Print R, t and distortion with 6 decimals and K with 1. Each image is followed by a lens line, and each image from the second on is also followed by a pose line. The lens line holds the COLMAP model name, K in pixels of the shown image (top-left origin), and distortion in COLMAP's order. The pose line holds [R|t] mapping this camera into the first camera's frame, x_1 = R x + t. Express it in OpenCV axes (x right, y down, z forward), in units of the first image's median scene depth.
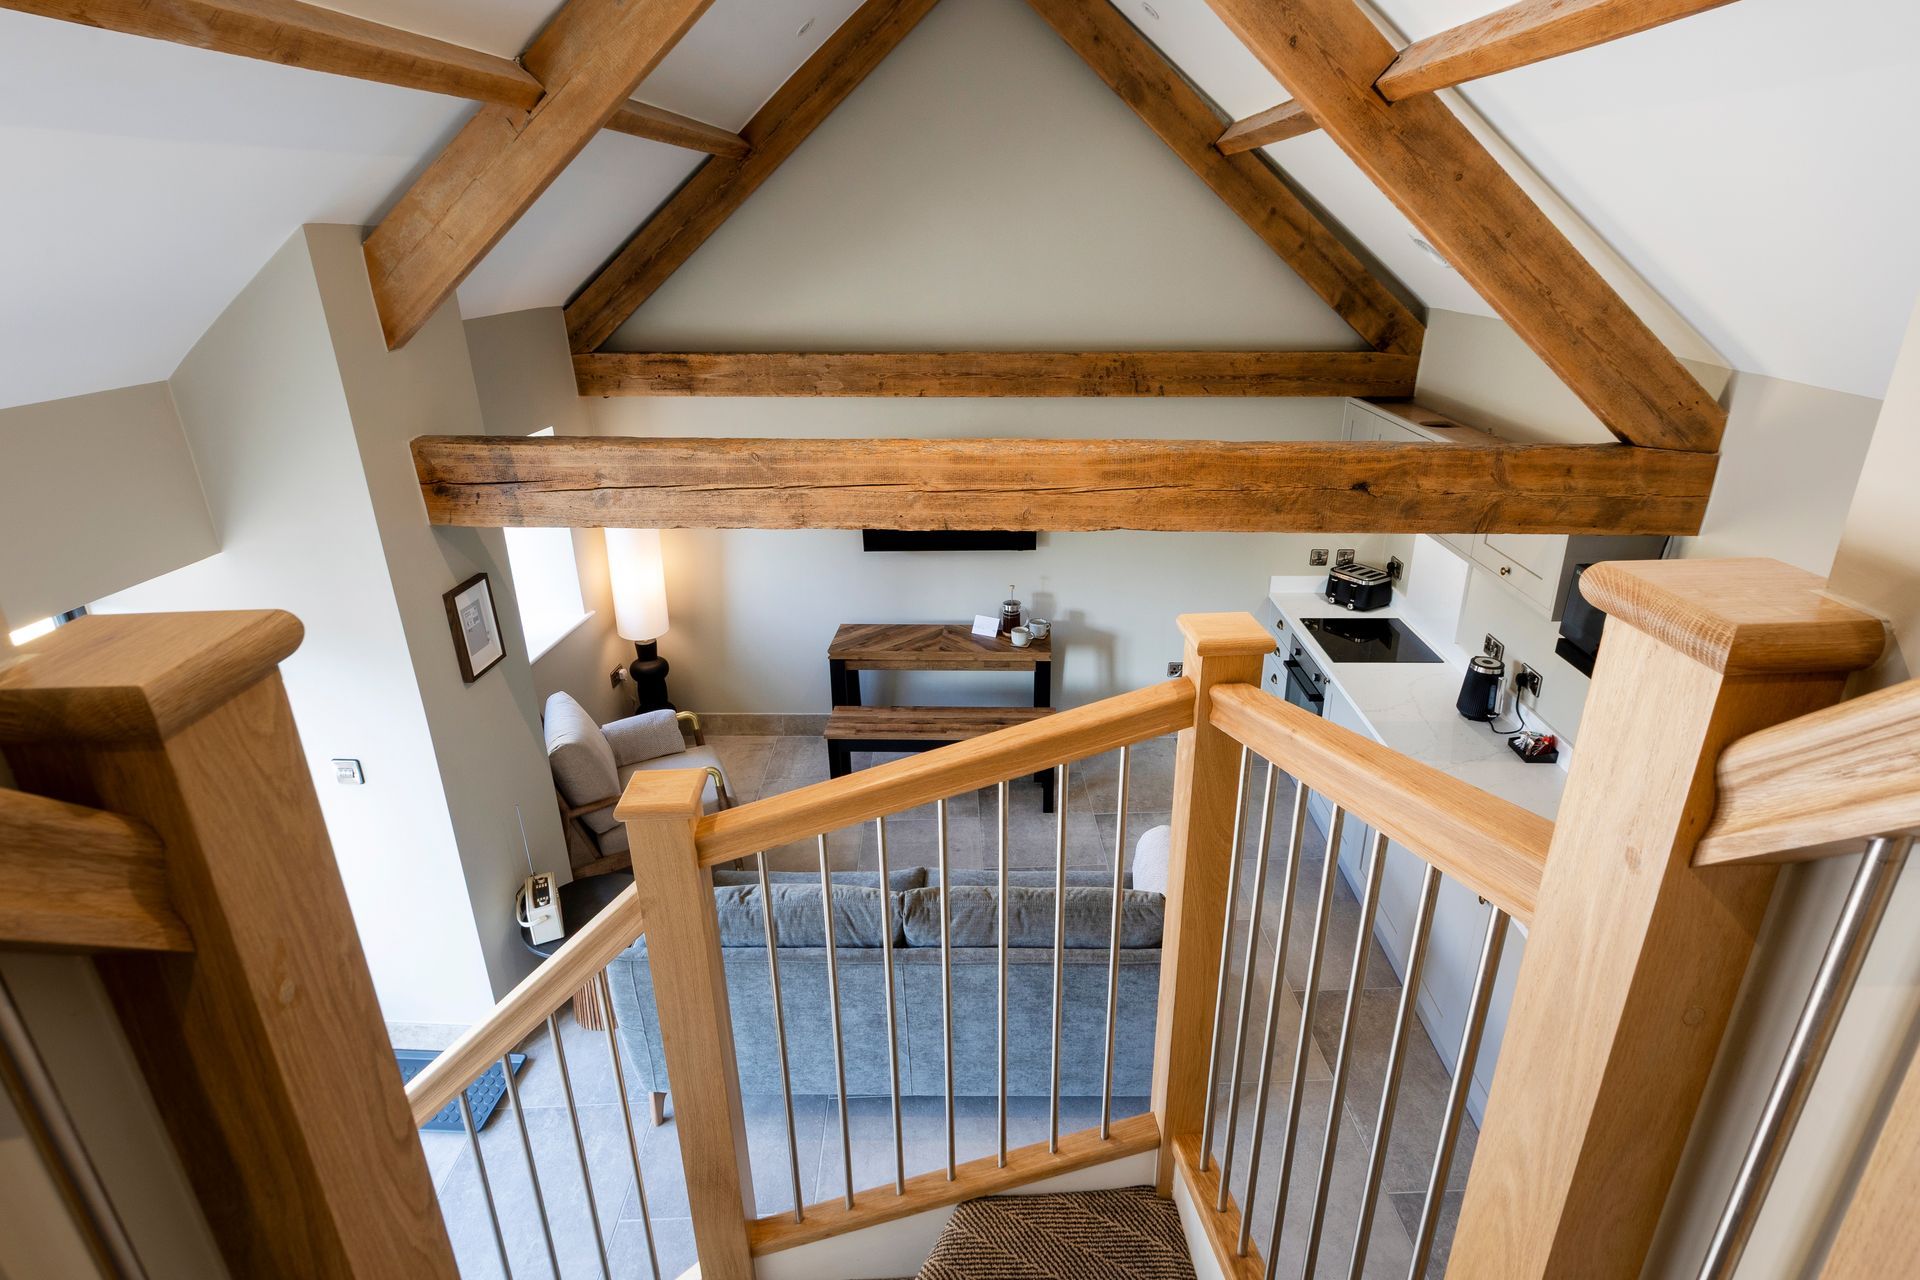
lens RADIAL K [[1033.3, 0, 966.4], [0, 1033.3, 658.1], [0, 0, 1]] dist [0.003114, 0.000402]
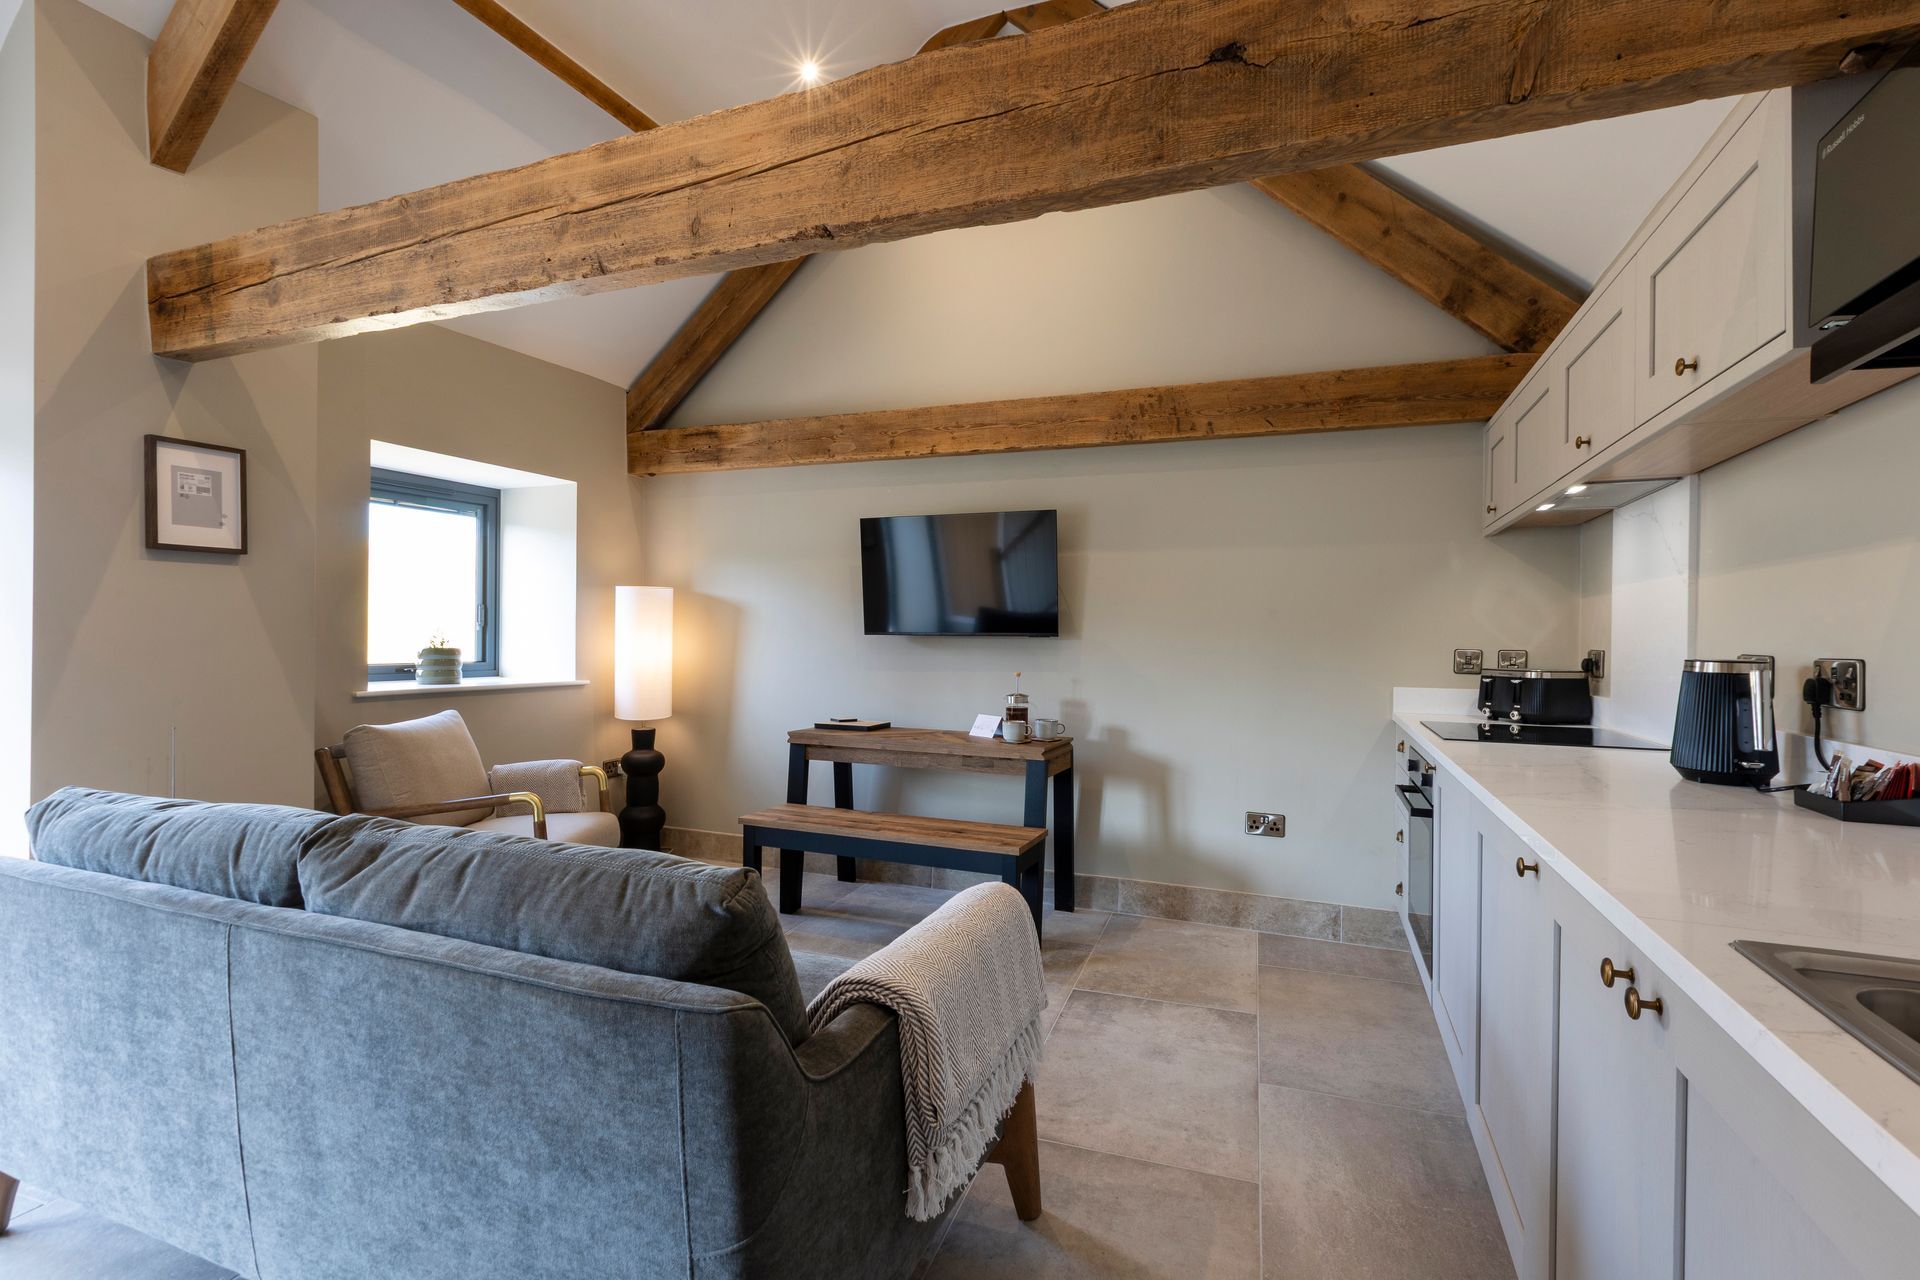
lens RADIAL K [[882.6, 0, 960.0], [0, 882.6, 640.0], [0, 0, 1]] dist [0.002100, -0.000080]
pose [[0.936004, 0.027033, -0.350949, 0.260066], [-0.160098, 0.920640, -0.356076, 0.167155], [0.313472, 0.389475, 0.866051, 0.435003]]
